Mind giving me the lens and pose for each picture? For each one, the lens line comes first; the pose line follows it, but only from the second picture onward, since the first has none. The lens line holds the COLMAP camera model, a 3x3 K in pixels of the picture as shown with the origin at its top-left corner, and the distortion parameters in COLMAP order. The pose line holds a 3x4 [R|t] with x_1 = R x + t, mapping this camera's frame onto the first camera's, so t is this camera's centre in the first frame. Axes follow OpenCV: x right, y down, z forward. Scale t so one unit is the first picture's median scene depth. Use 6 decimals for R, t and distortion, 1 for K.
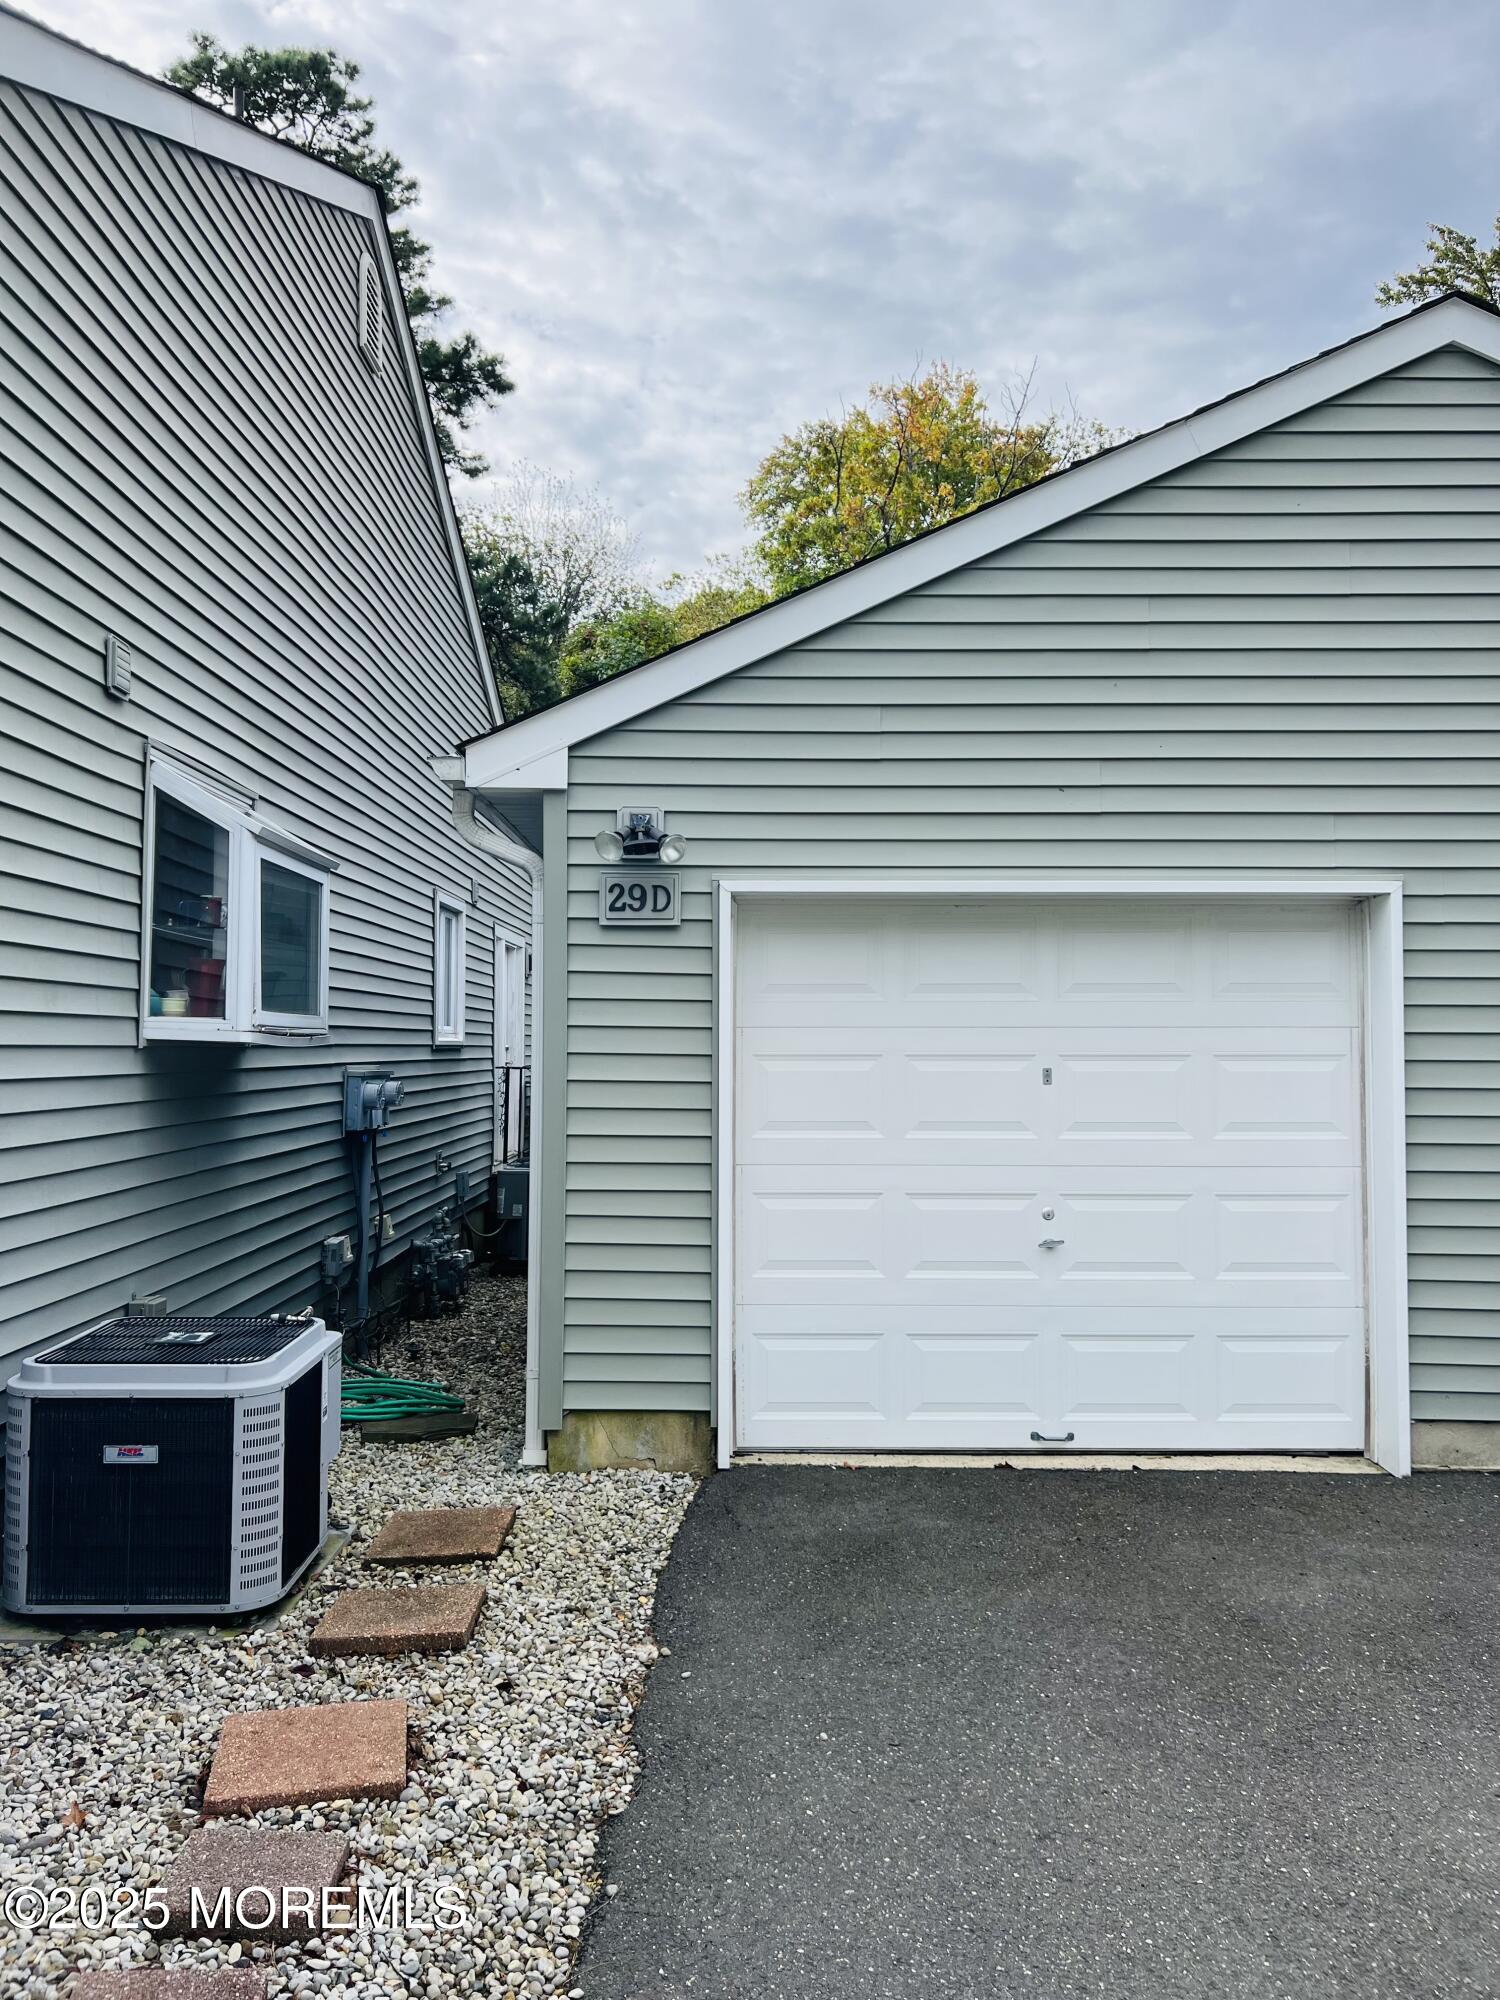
lens RADIAL K [[1509.9, 0, 750.0], [0, 1509.9, 1000.0], [0, 0, 1]] dist [0.011469, 0.007586]
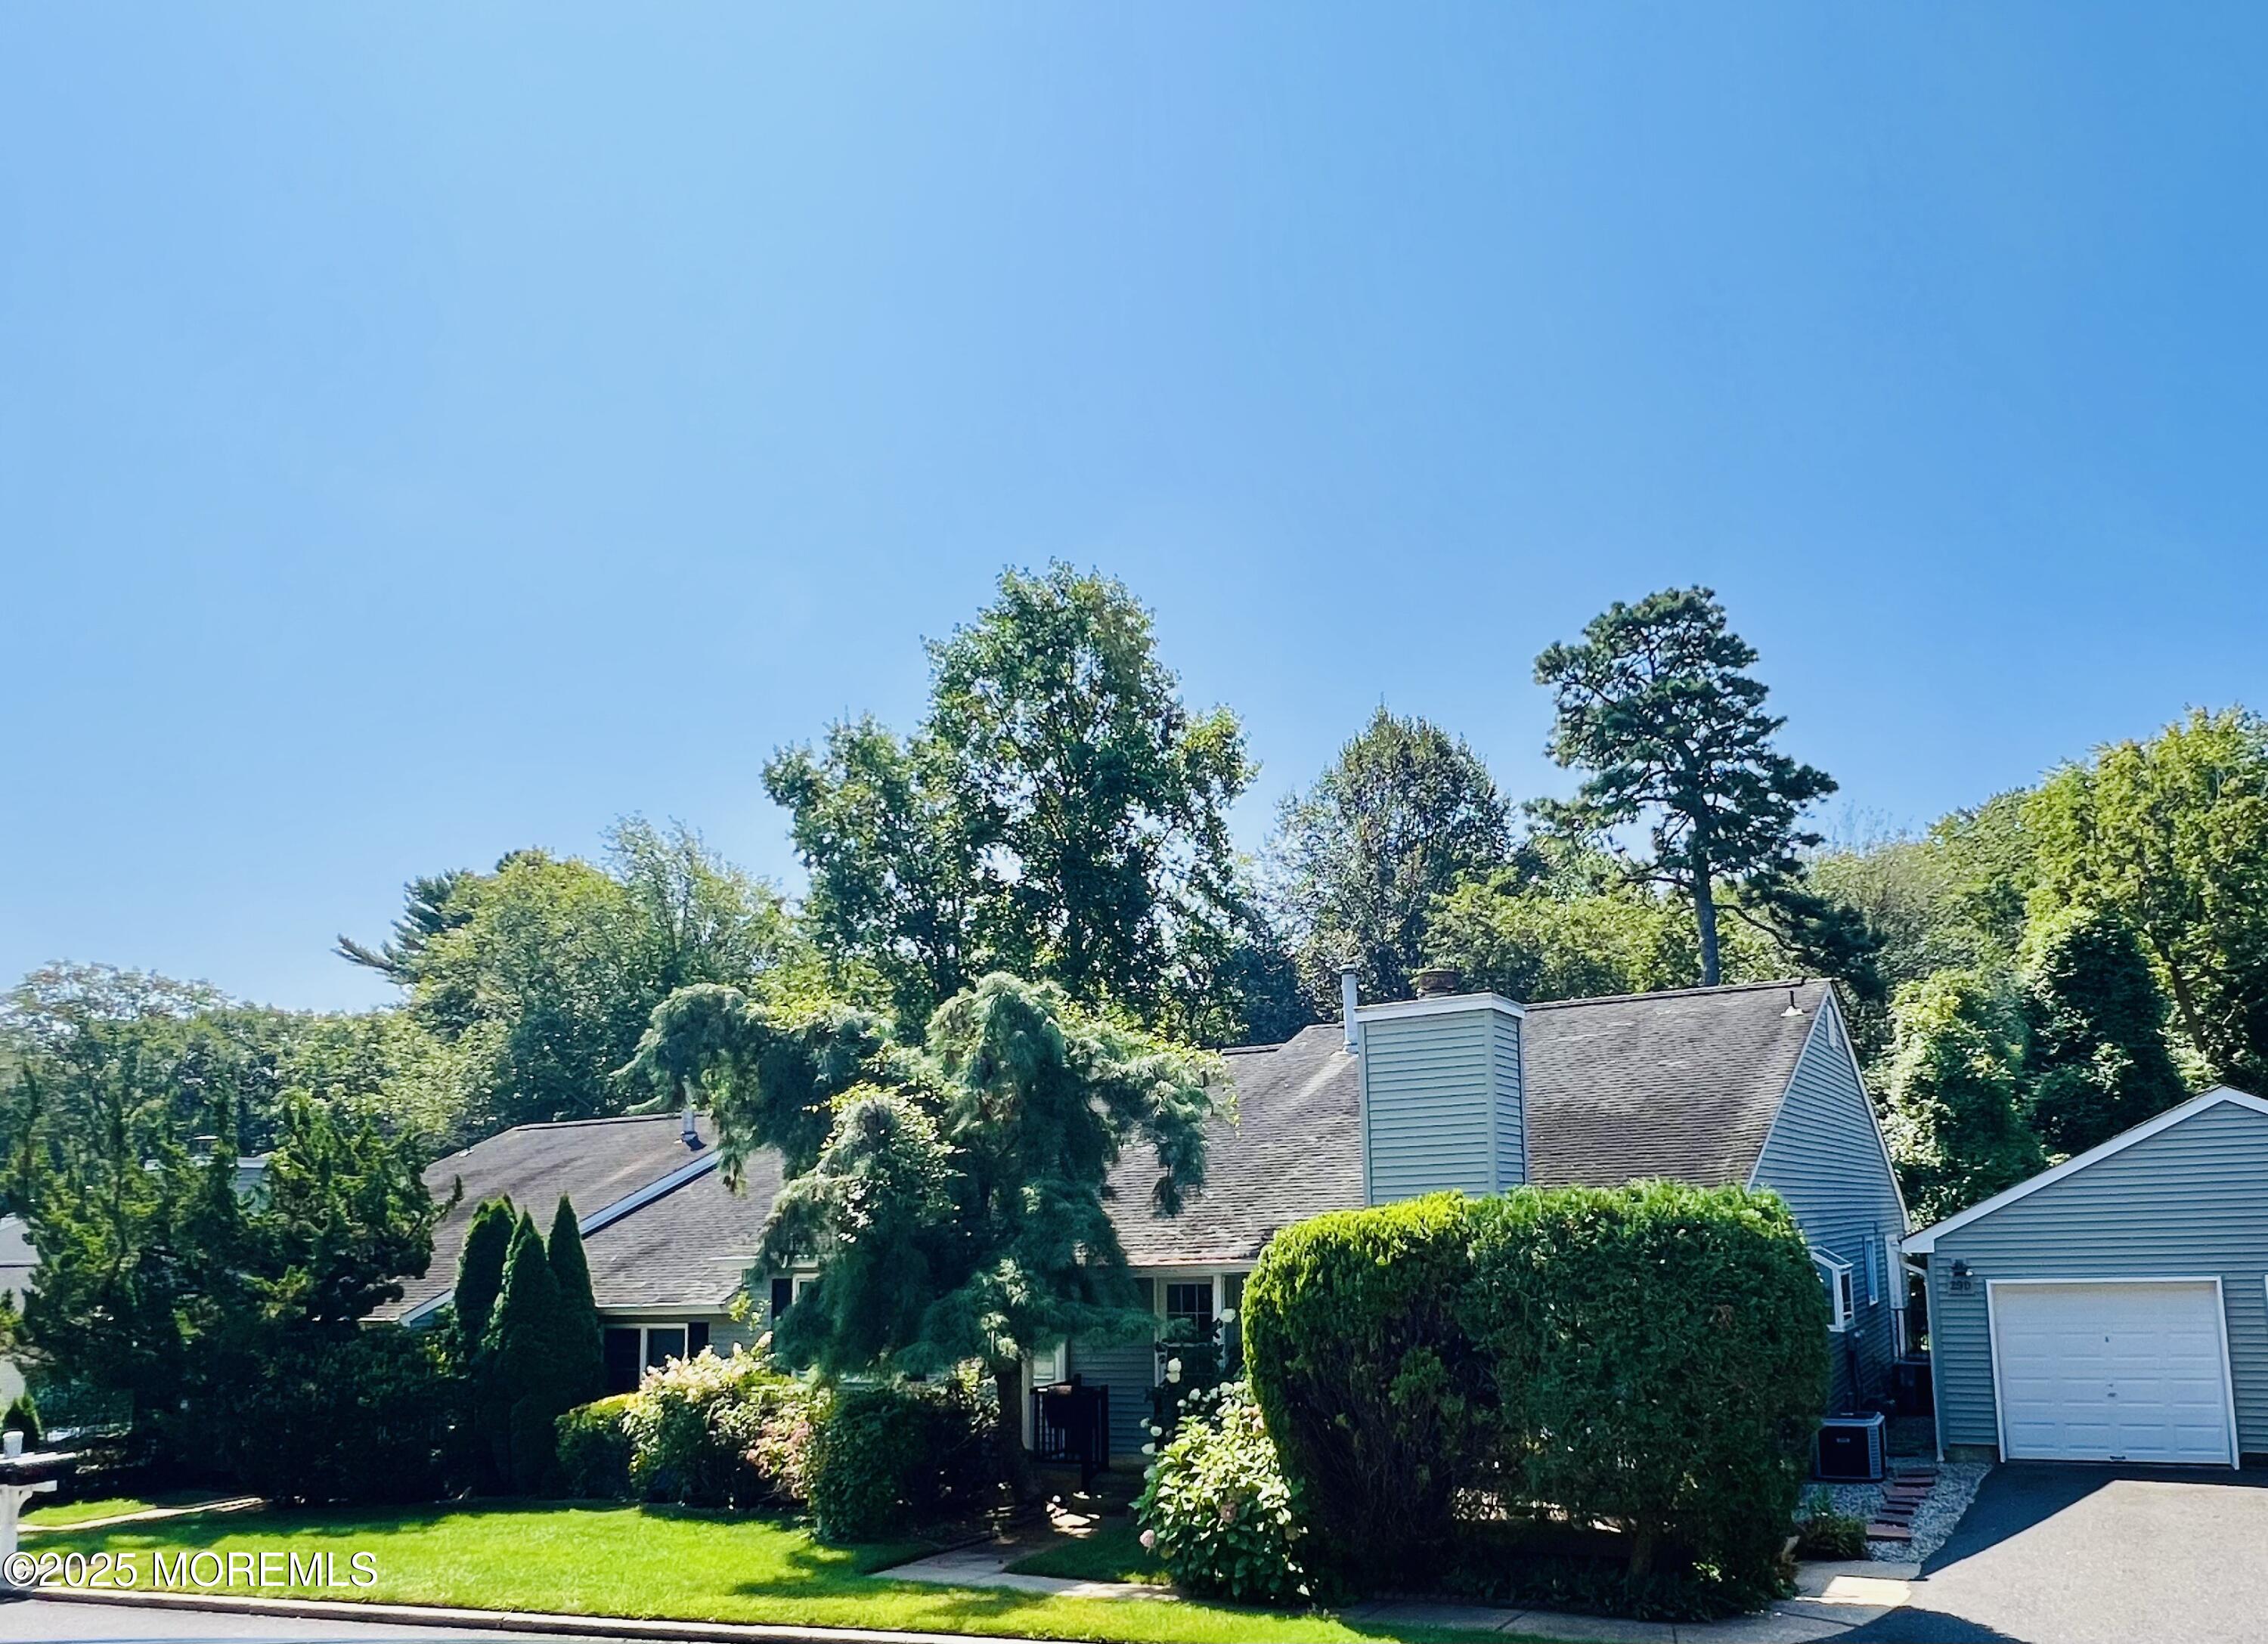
lens RADIAL K [[1564.9, 0, 1413.5], [0, 1564.9, 1044.2], [0, 0, 1]] dist [0.001875, 0.002080]
pose [[0.913899, -0.081008, -0.397776, 0.230554], [0.051495, 0.995105, -0.084344, -0.358475], [0.402661, 0.056598, 0.913598, -2.569956]]
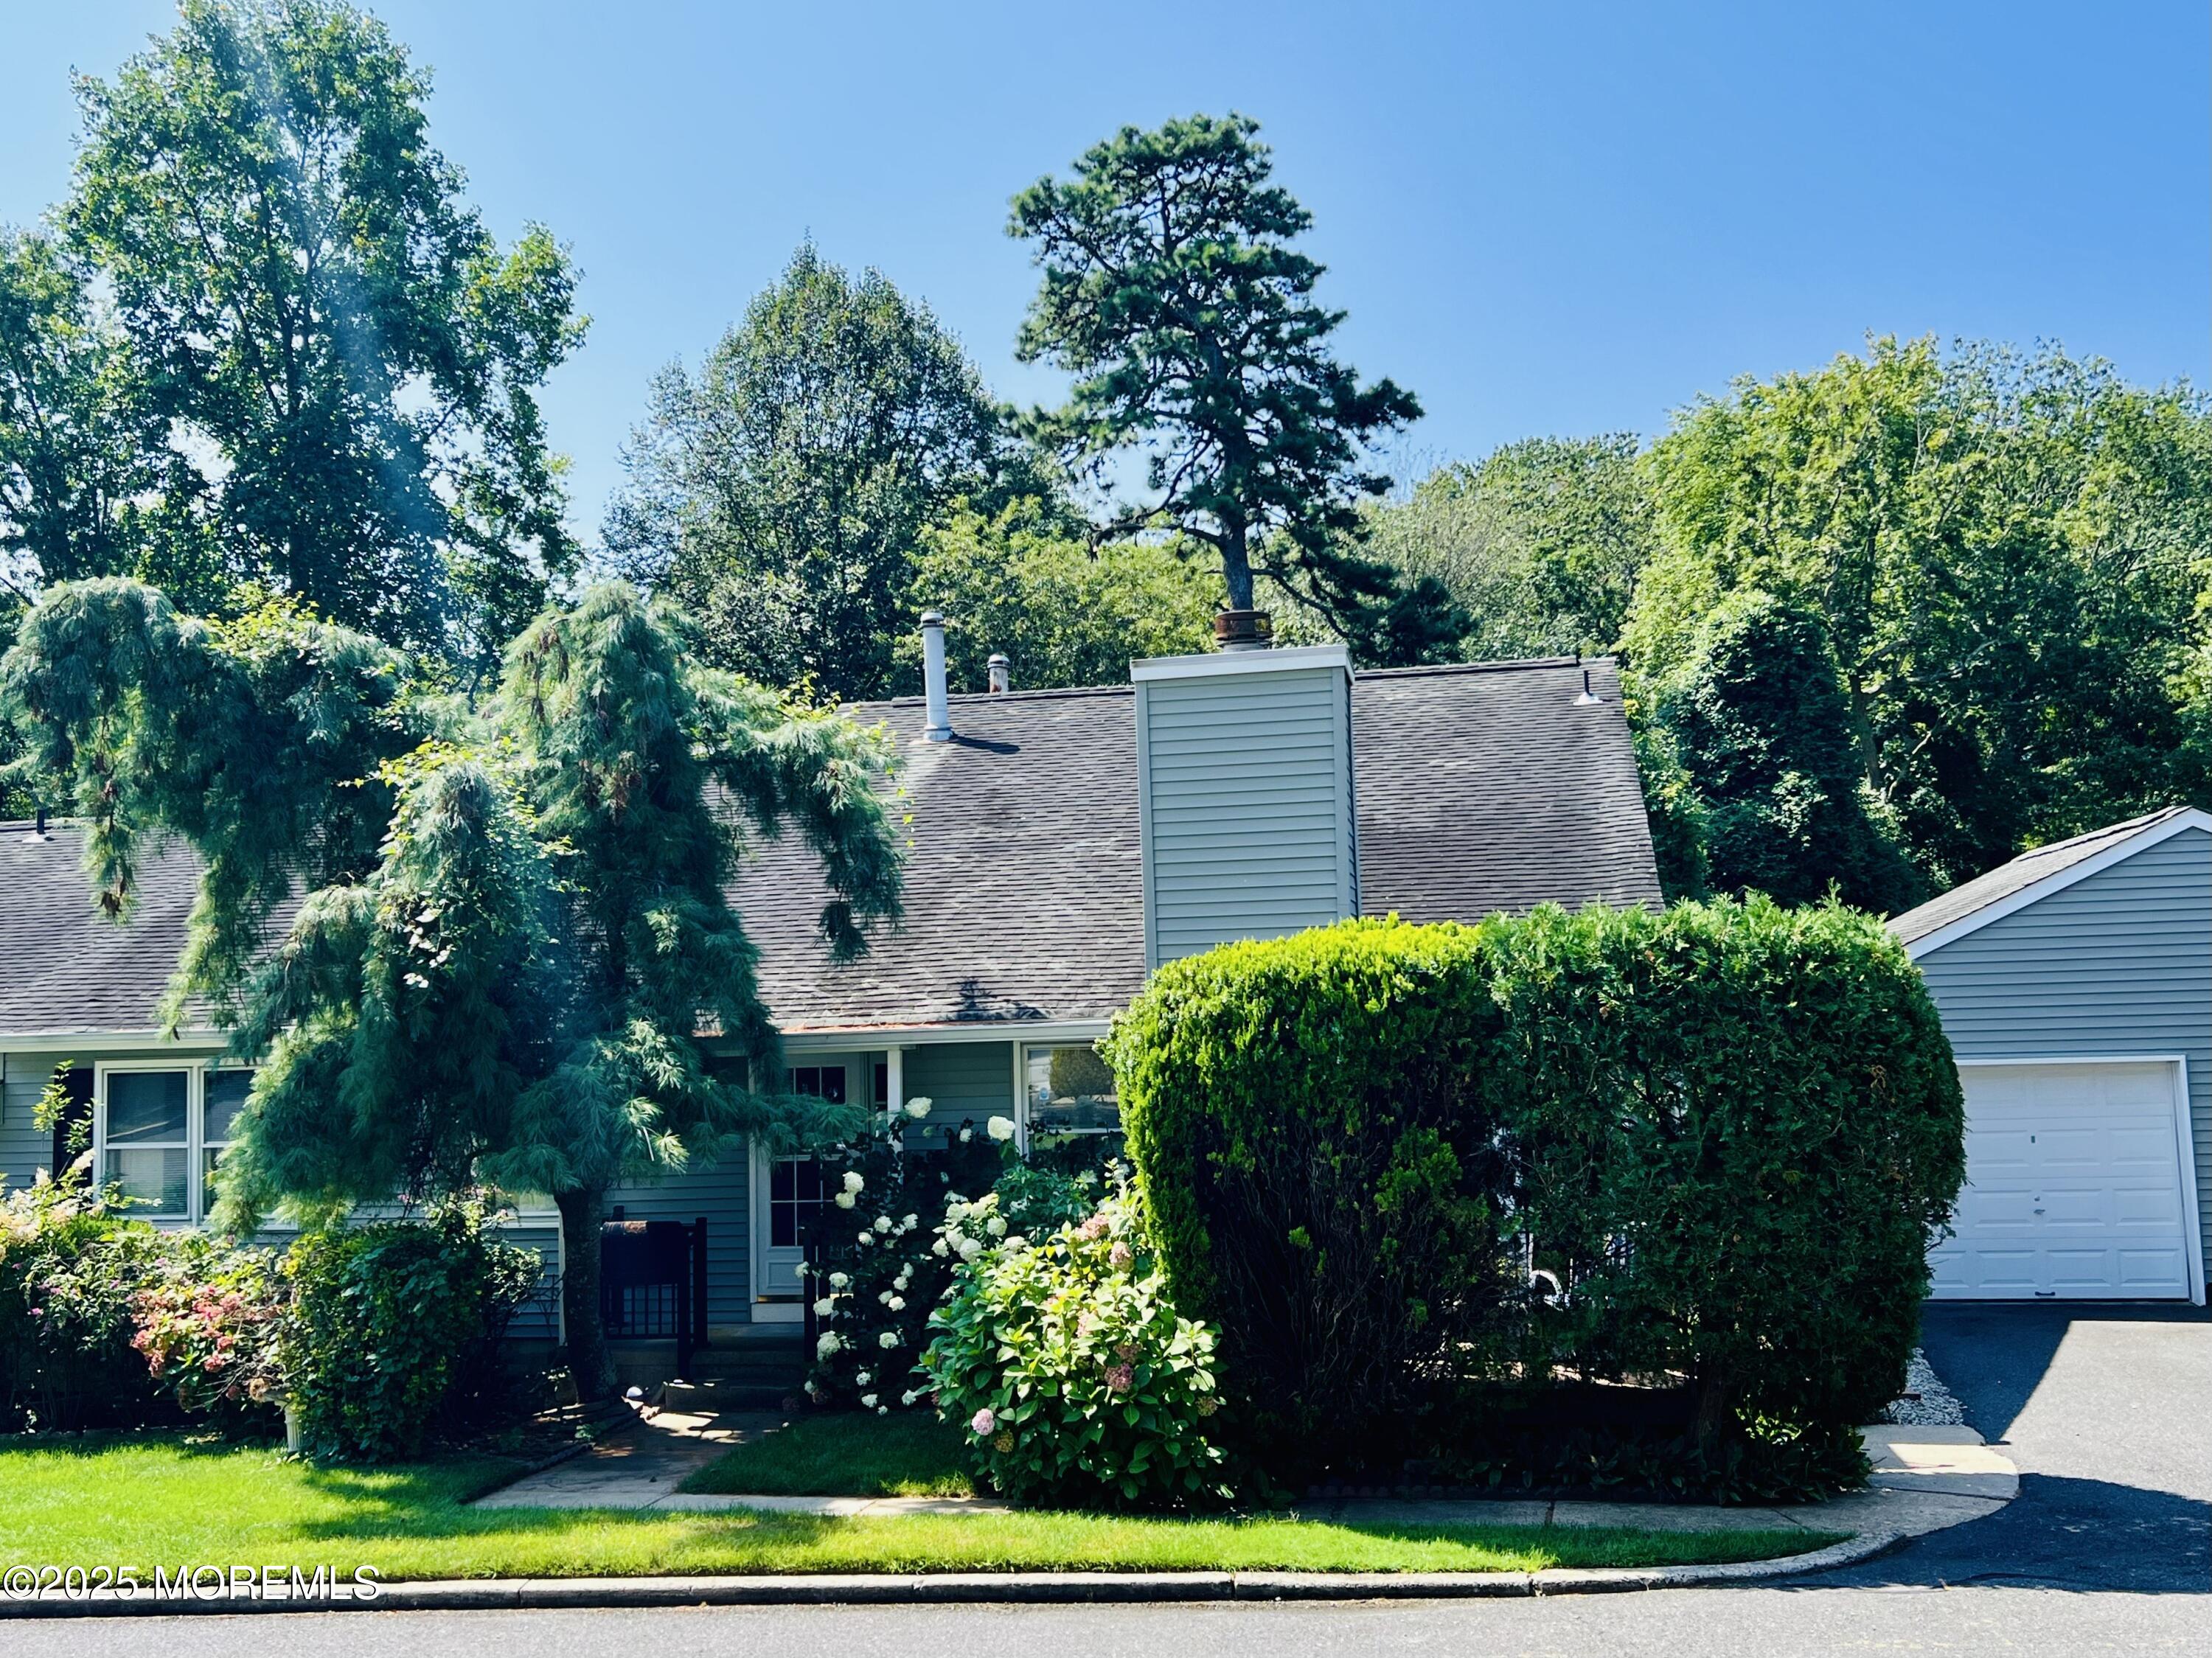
lens RADIAL K [[2223.3, 0, 1106.0], [0, 2223.3, 829.0], [0, 0, 1]] dist [0.097120, -0.162593]
pose [[0.981460, -0.050106, -0.185003, -0.551936], [0.041384, 0.997855, -0.050714, -0.316592], [0.187147, 0.042117, 0.981429, -2.756990]]
